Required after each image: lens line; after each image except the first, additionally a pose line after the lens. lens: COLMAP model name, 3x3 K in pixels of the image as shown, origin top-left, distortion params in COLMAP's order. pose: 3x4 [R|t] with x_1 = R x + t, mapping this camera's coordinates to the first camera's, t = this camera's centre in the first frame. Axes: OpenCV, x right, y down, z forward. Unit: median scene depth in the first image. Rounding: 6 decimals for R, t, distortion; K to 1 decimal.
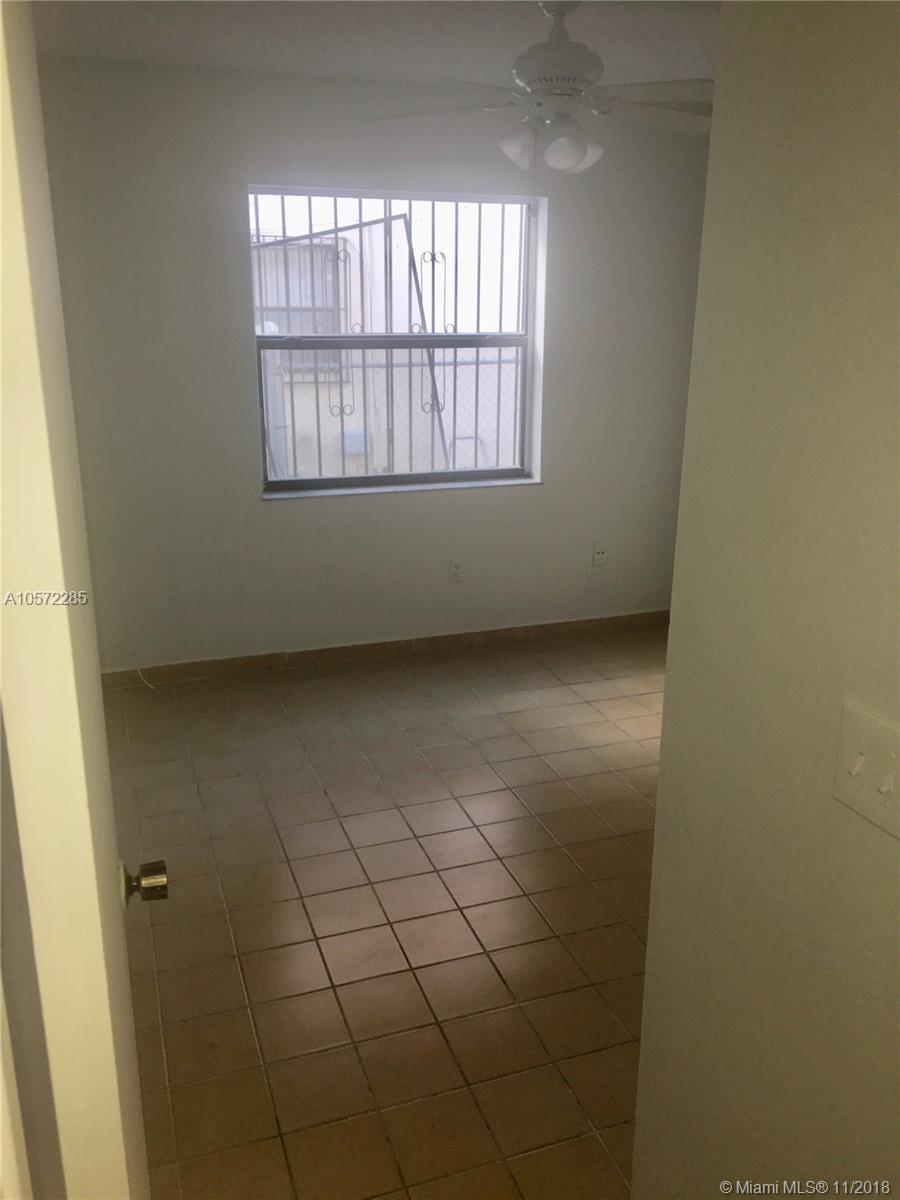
lens RADIAL K [[1008.5, 0, 450.0], [0, 1008.5, 600.0], [0, 0, 1]] dist [-0.000241, 0.000541]
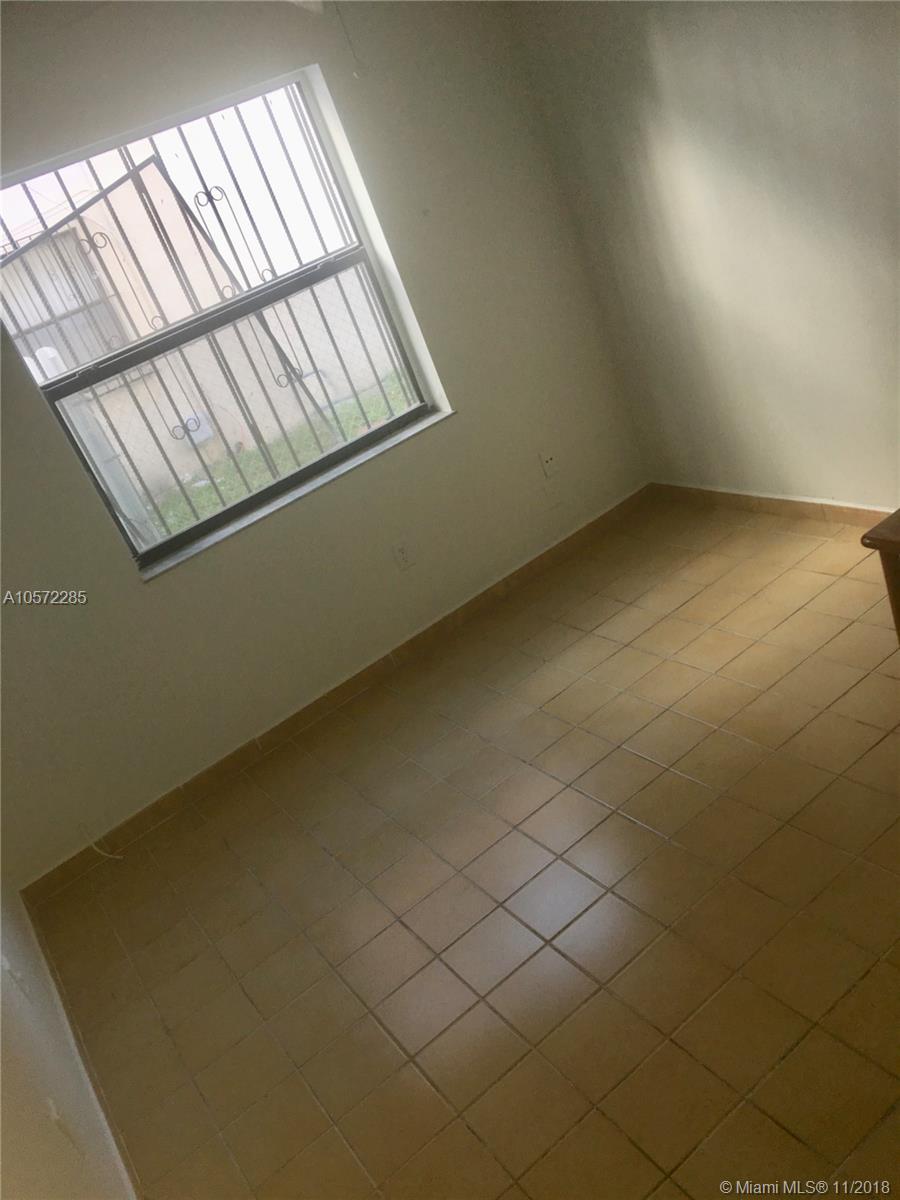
lens RADIAL K [[986.0, 0, 450.0], [0, 986.0, 600.0], [0, 0, 1]] dist [-0.008987, -0.012727]
pose [[0.906012, -0.416415, 0.075761, -0.035108], [0.405213, 0.905090, 0.128899, -0.084762], [-0.122246, -0.086085, 0.988759, 0.212994]]
